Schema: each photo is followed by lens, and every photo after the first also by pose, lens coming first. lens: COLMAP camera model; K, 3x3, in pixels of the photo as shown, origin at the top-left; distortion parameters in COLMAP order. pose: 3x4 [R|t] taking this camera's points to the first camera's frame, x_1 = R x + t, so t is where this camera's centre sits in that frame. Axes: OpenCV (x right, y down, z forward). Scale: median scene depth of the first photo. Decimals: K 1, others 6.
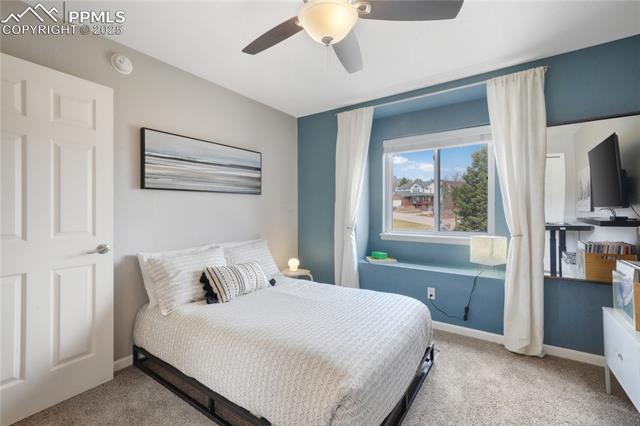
lens RADIAL K [[276.2, 0, 320.0], [0, 276.2, 213.0], [0, 0, 1]] dist [0.000603, 0.000042]
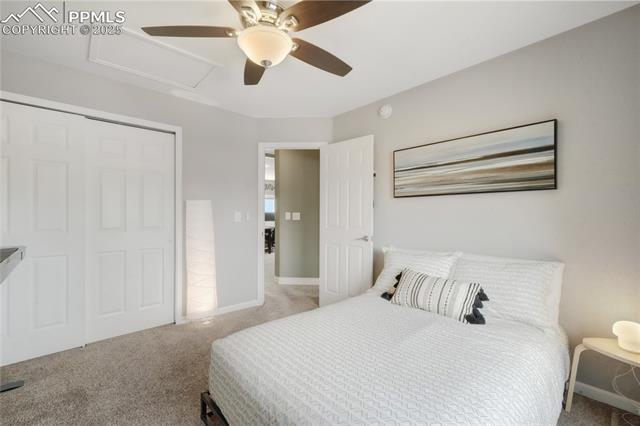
lens RADIAL K [[276.2, 0, 320.0], [0, 276.2, 213.0], [0, 0, 1]] dist [0.000603, 0.000042]
pose [[-0.221241, 0.002463, -0.975216, 0.575076], [-0.011417, 0.999922, 0.005115, -0.014739], [0.975152, 0.012265, -0.221196, 0.766324]]
